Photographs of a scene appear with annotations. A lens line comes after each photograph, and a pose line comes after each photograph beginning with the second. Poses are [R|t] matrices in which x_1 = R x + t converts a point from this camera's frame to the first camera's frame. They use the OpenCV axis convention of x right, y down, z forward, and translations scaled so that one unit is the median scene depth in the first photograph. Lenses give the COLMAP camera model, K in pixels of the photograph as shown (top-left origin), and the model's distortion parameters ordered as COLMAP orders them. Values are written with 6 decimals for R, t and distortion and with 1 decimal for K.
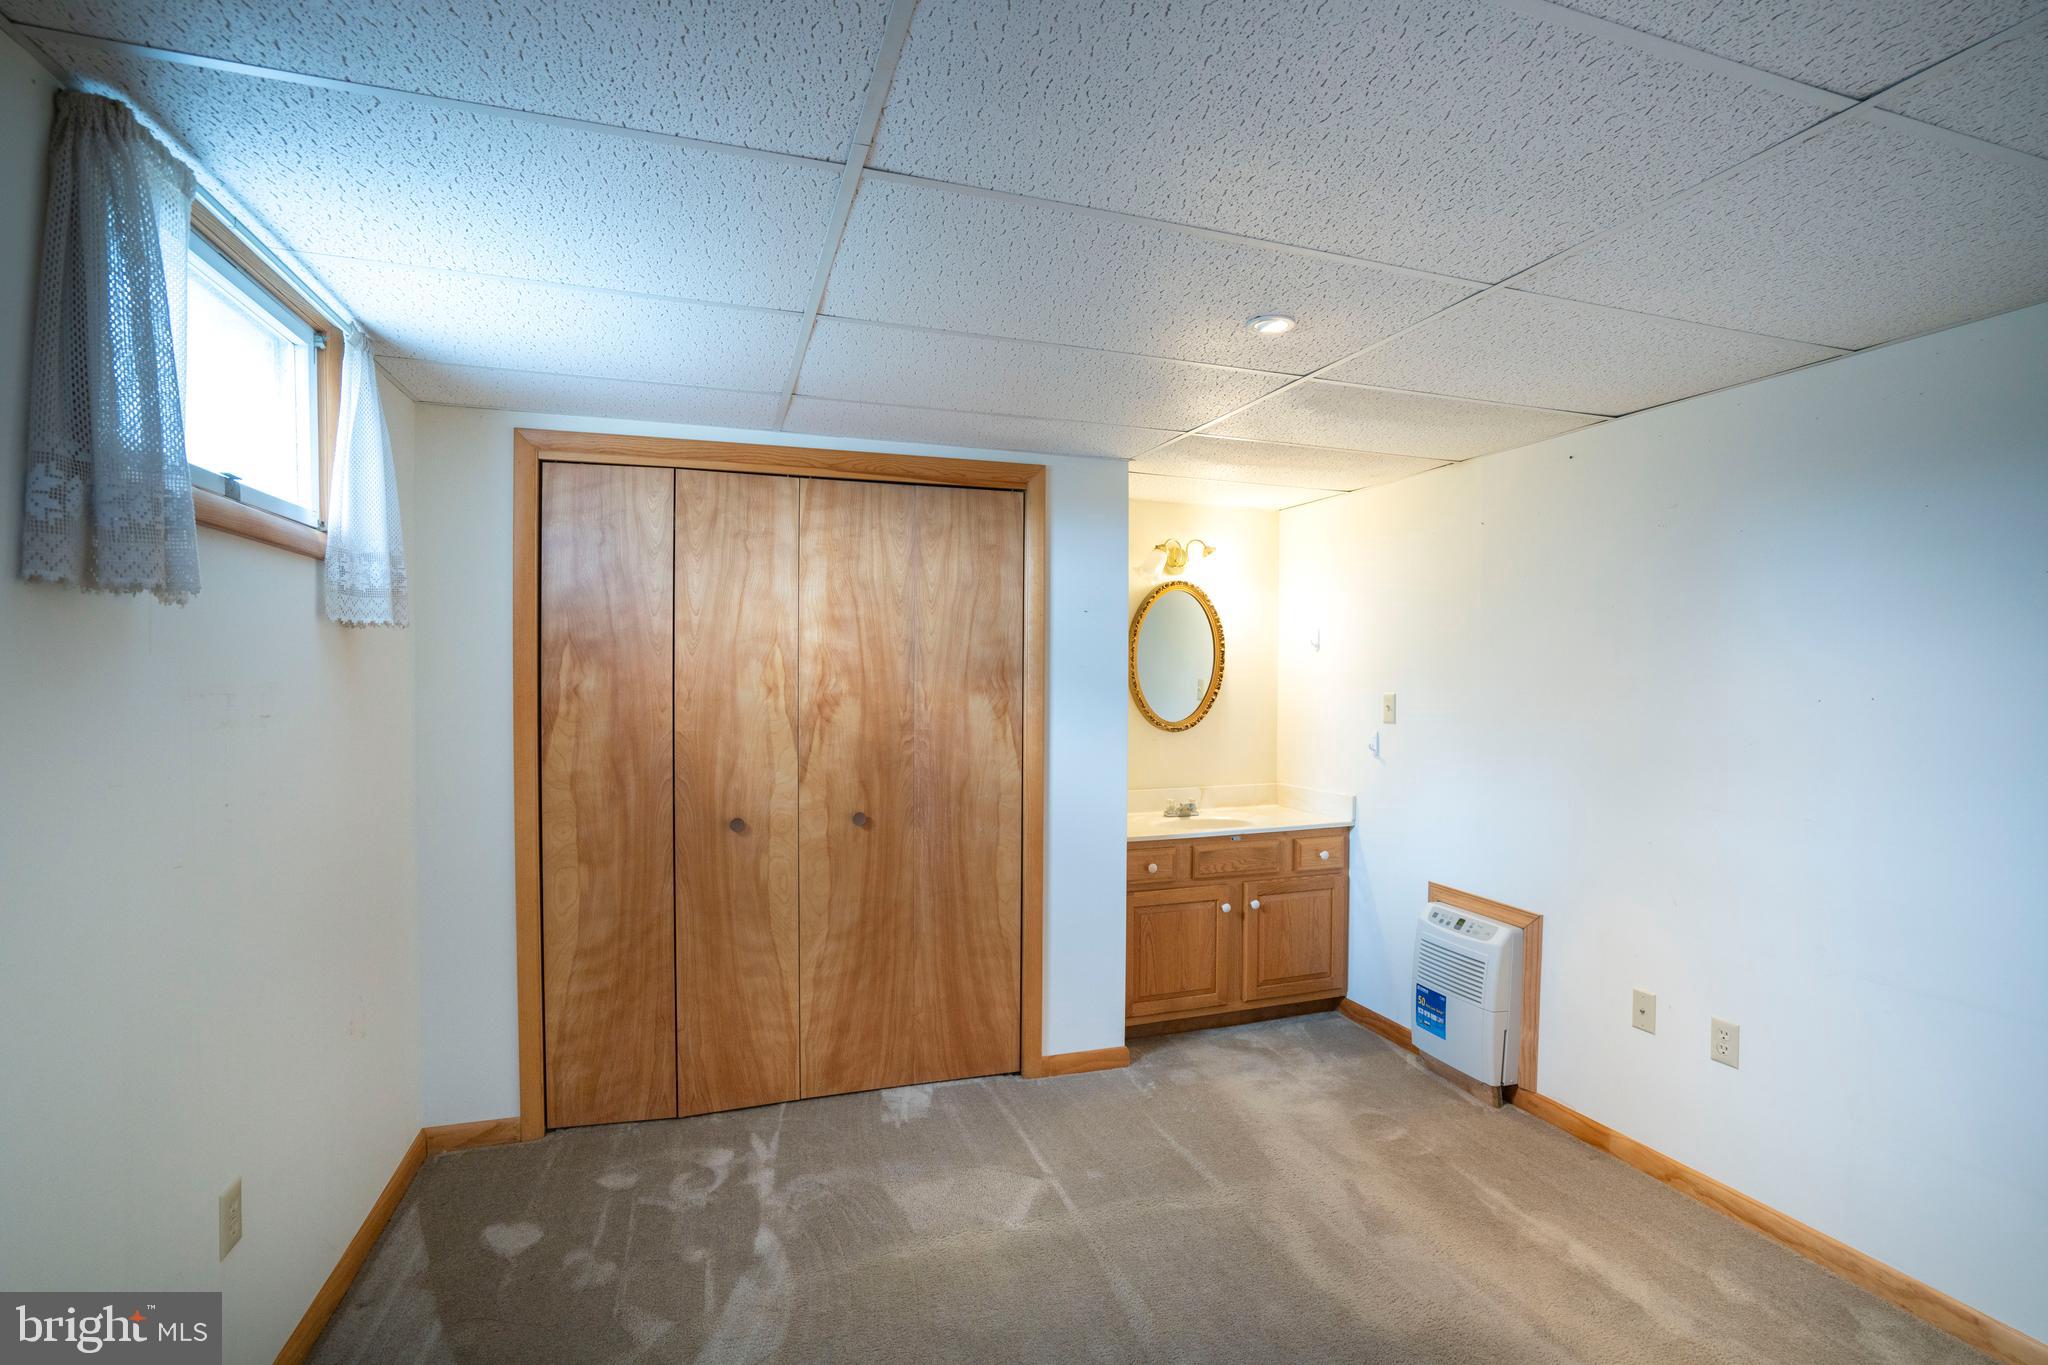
lens RADIAL K [[949.6, 0, 1019.7], [0, 949.6, 685.8], [0, 0, 1]] dist [-0.063982, 0.025113]
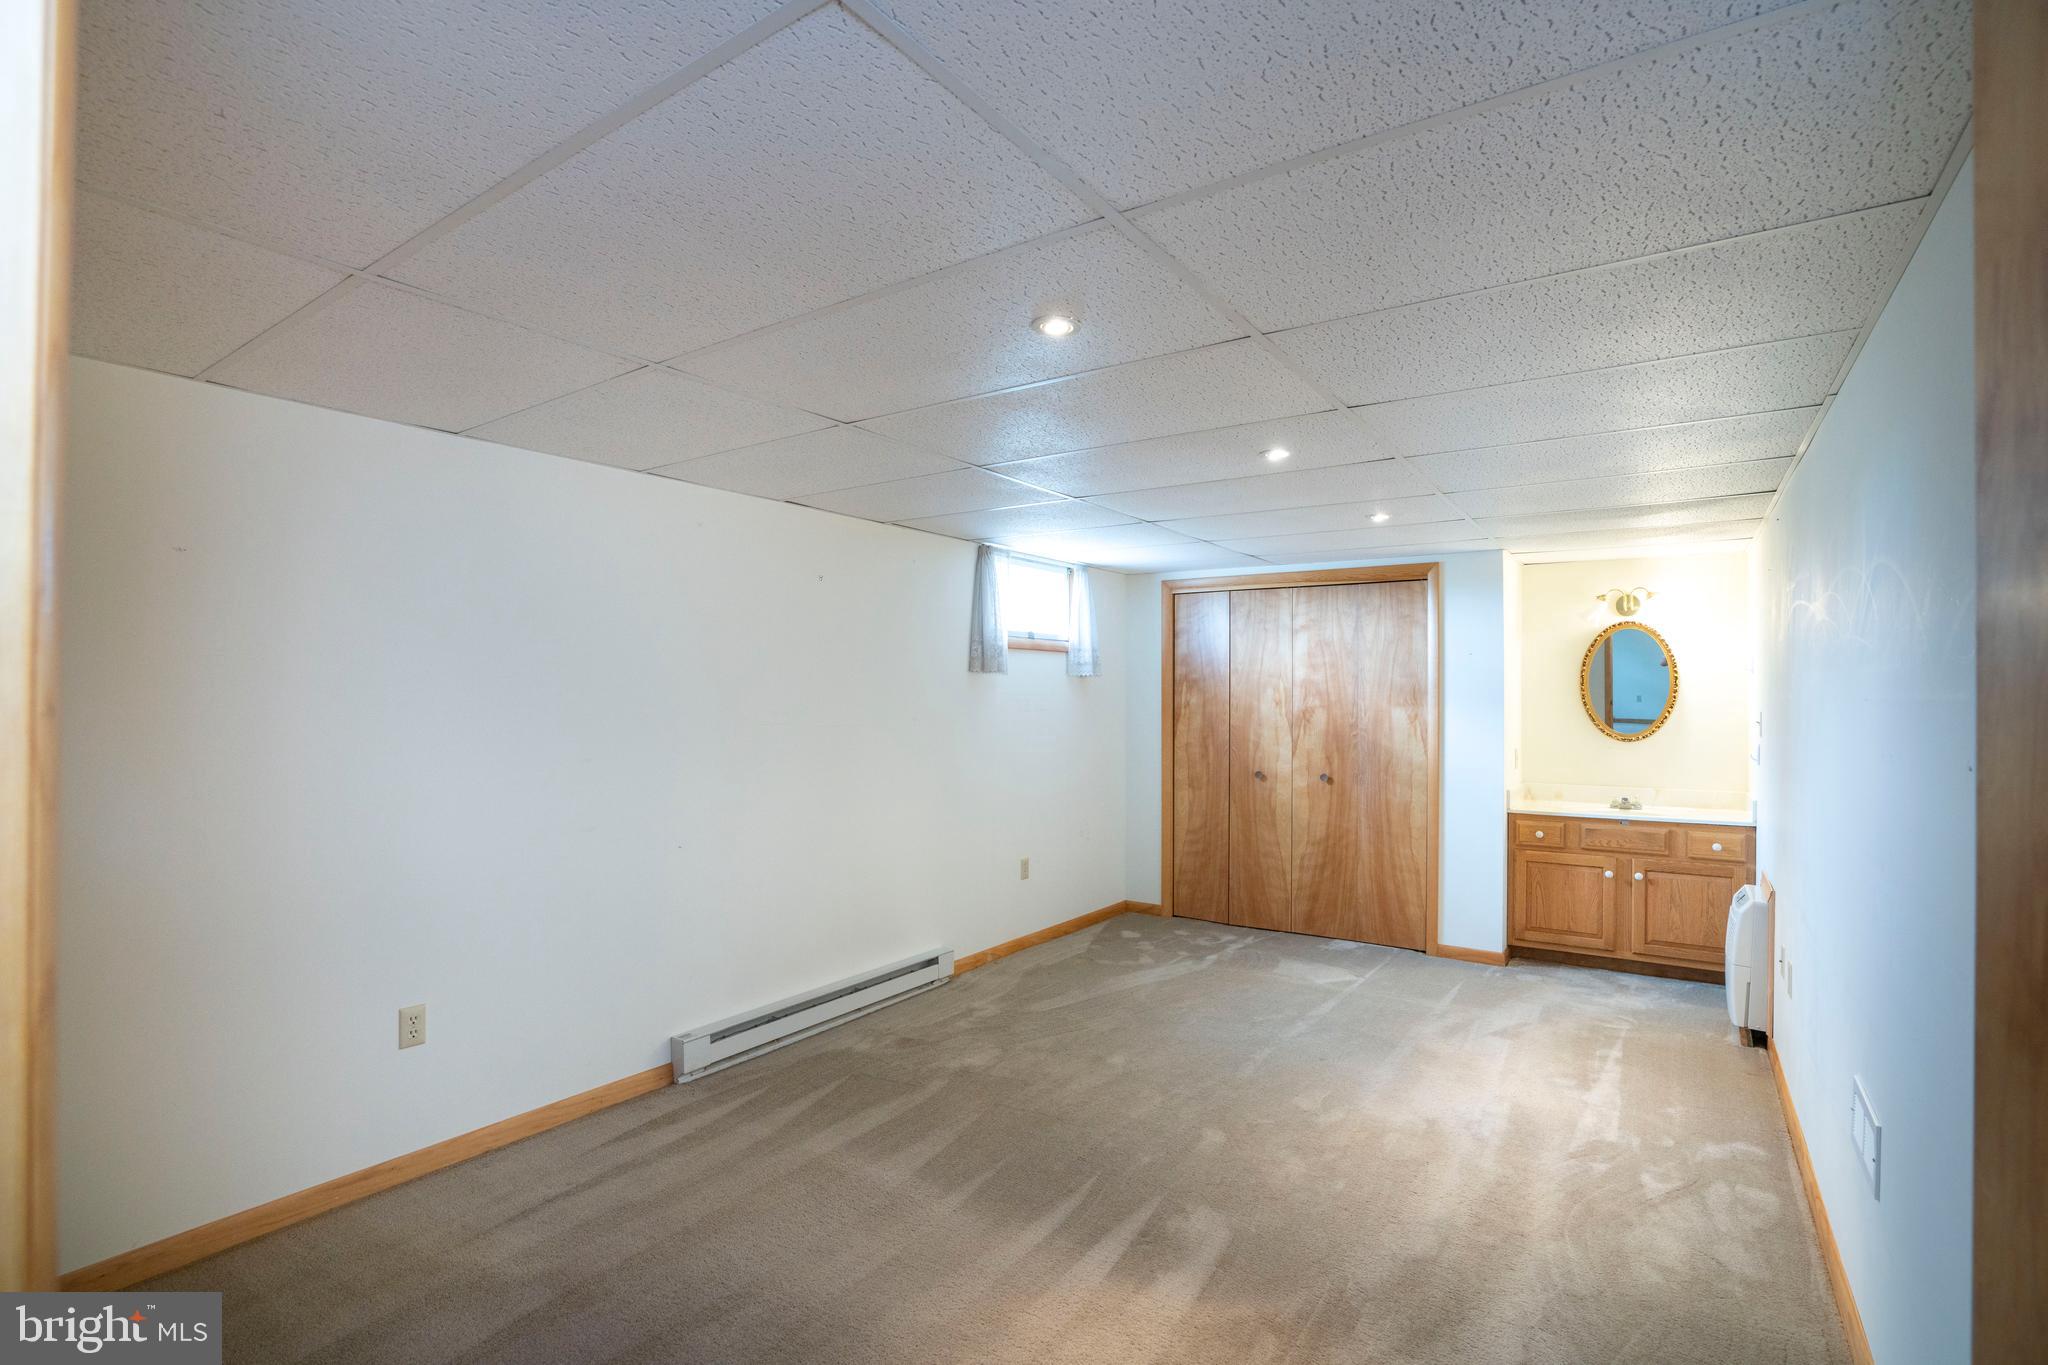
lens RADIAL K [[949.6, 0, 1019.7], [0, 949.6, 685.8], [0, 0, 1]] dist [-0.063982, 0.025113]
pose [[0.598433, -0.008537, -0.801128, 0.907560], [-0.012166, 0.999731, -0.019742, 0.011581], [0.801081, 0.021561, 0.598168, -0.508545]]
